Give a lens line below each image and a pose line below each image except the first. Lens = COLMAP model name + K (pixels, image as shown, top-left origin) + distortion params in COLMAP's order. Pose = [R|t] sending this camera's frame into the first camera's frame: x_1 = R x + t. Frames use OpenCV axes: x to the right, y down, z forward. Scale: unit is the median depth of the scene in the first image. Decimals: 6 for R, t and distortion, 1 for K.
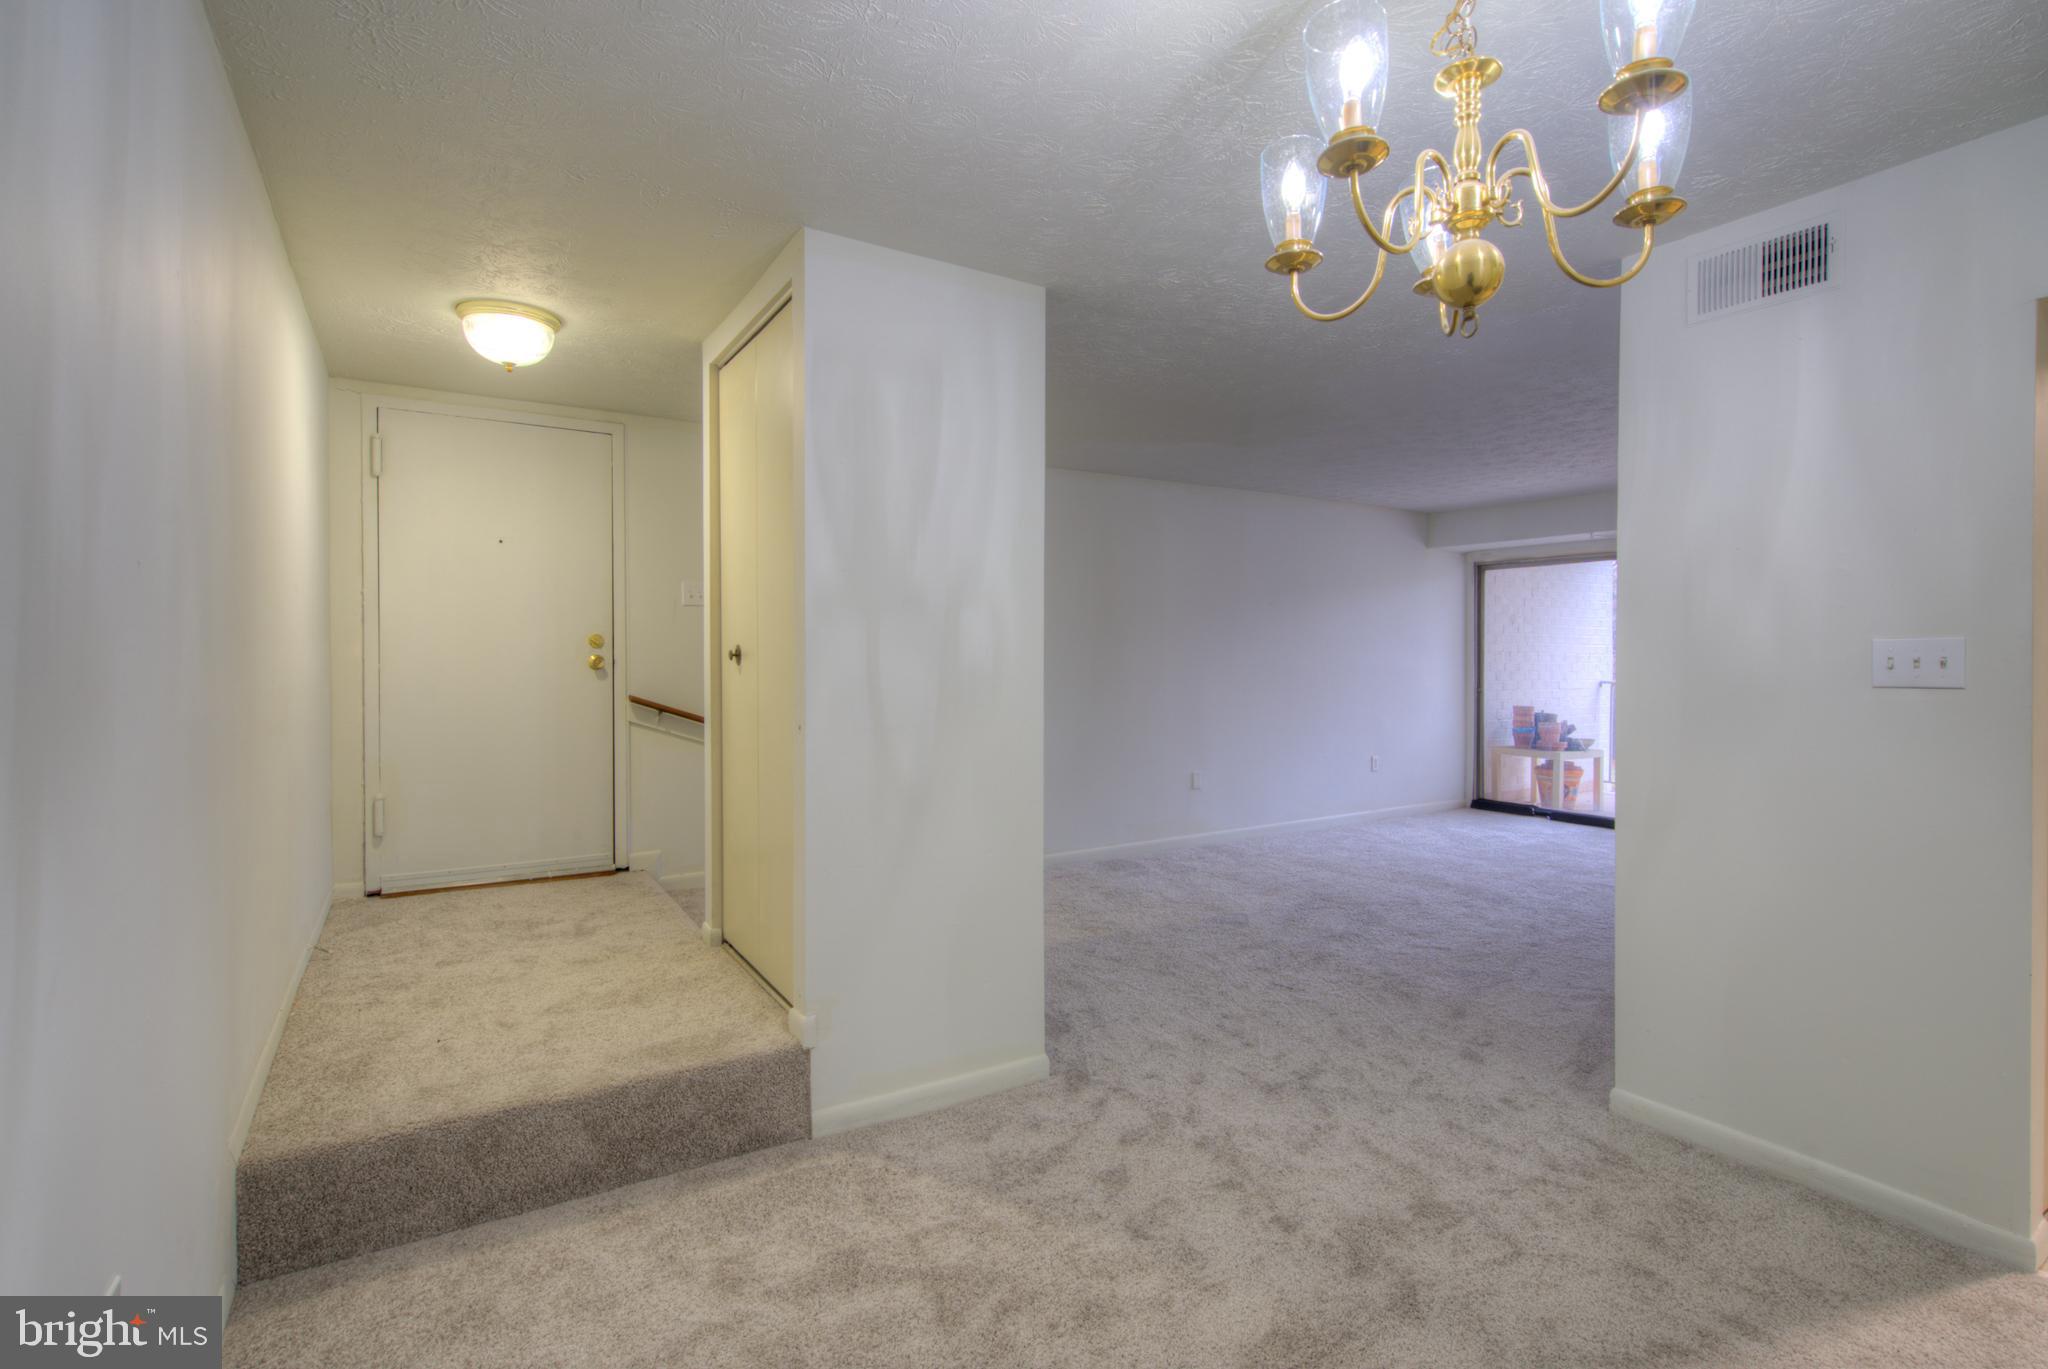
lens RADIAL K [[977.6, 0, 1021.9], [0, 977.6, 665.7], [0, 0, 1]] dist [0.008194, -0.004740]
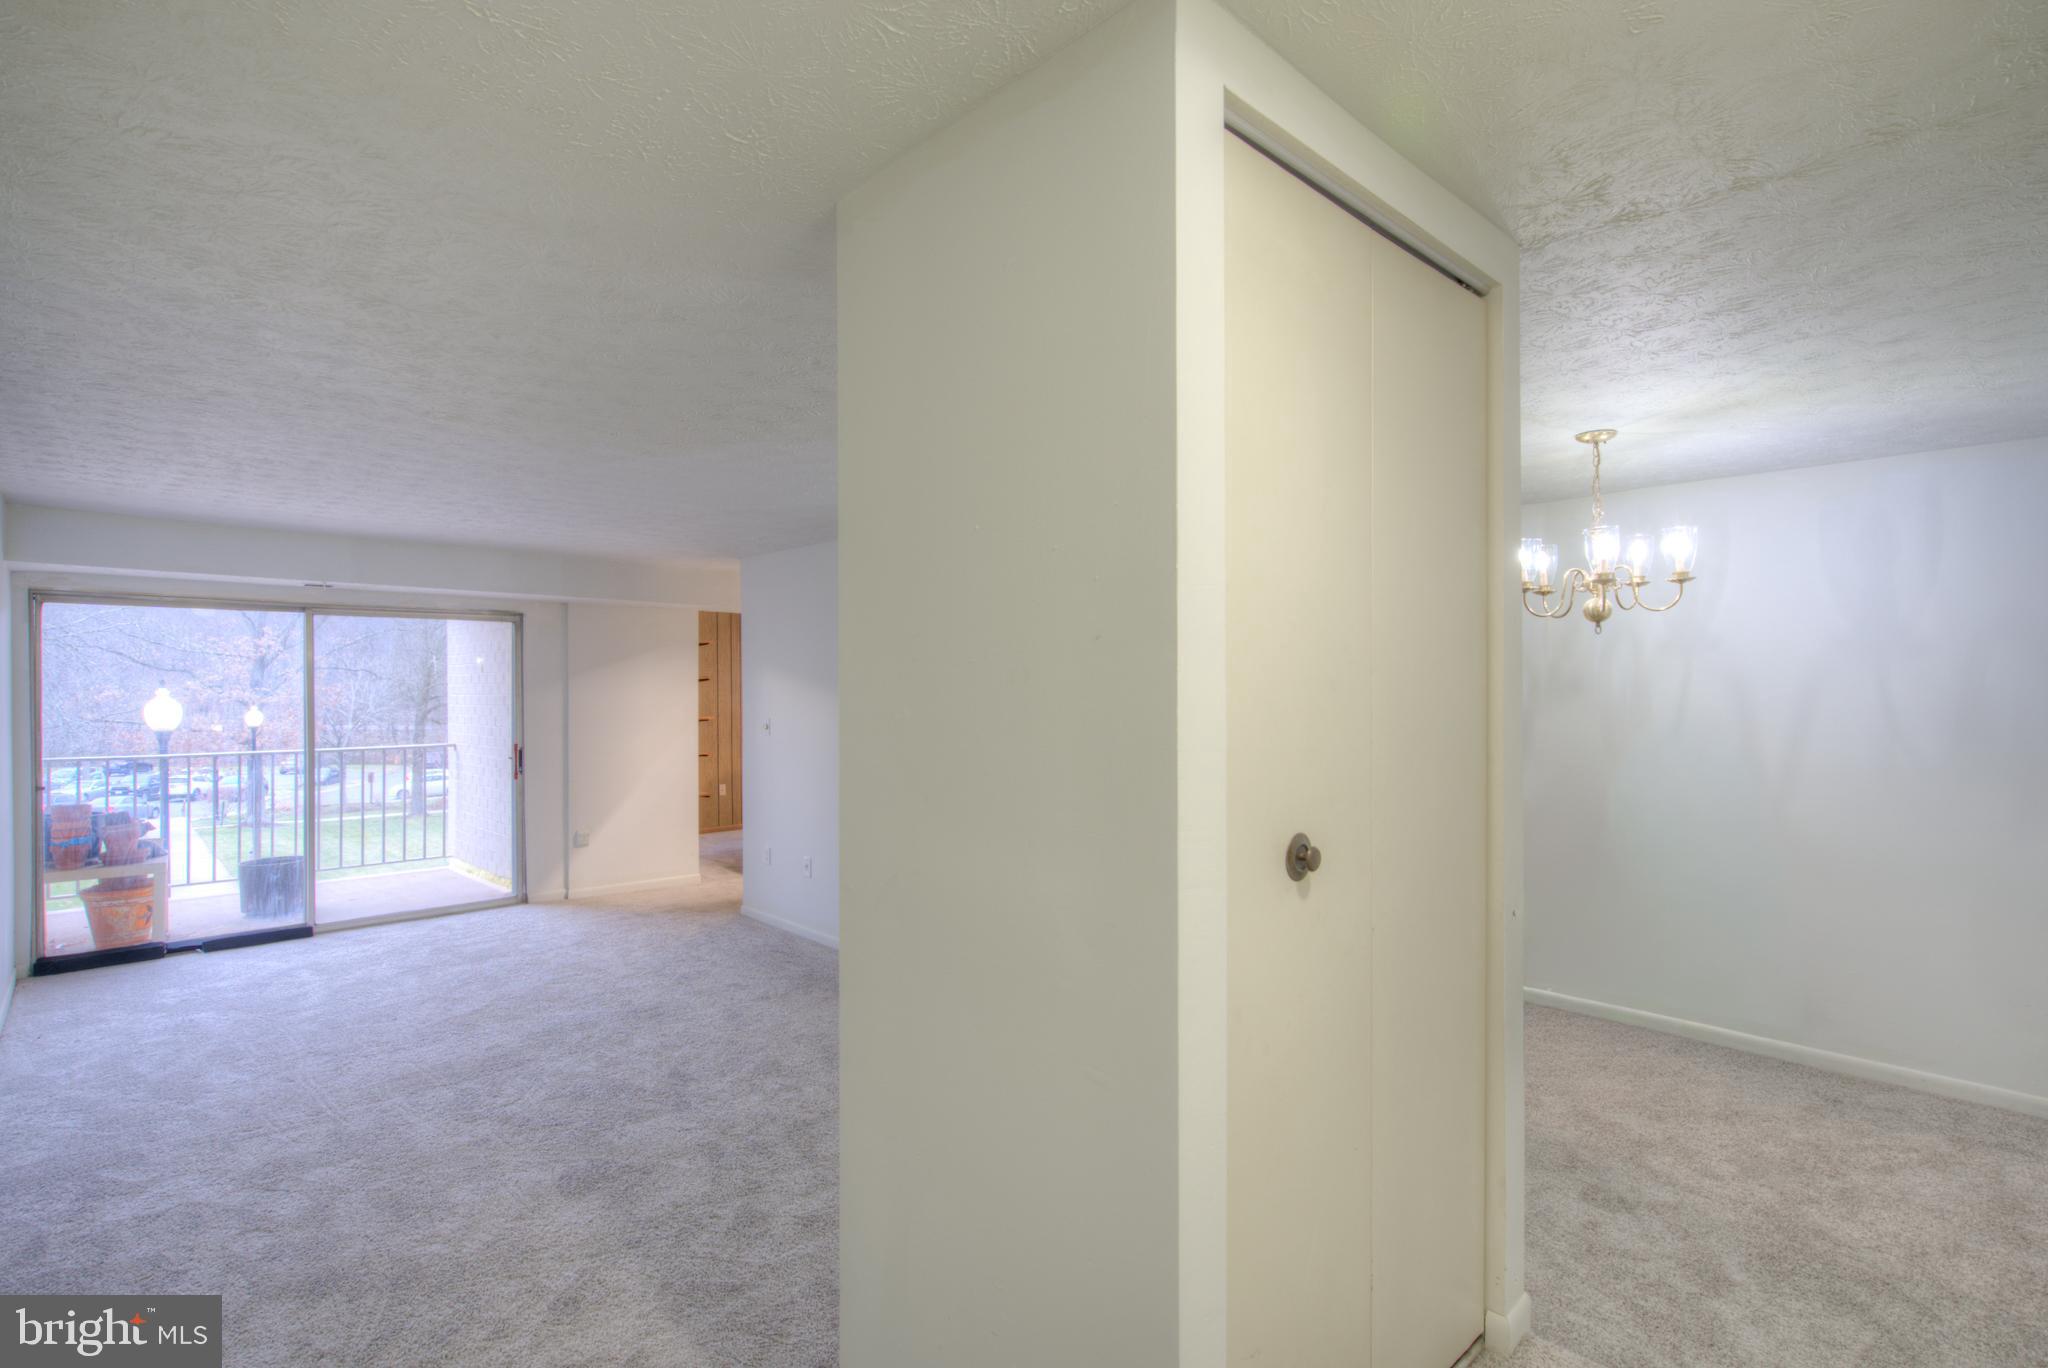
lens RADIAL K [[977.6, 0, 1044.7], [0, 977.6, 692.2], [0, 0, 1]] dist [0.008194, -0.004740]
pose [[-0.232722, -0.012591, 0.972462, -0.317768], [0.010072, 0.999831, 0.015355, -0.043253], [-0.972491, 0.013368, -0.232556, 0.533976]]
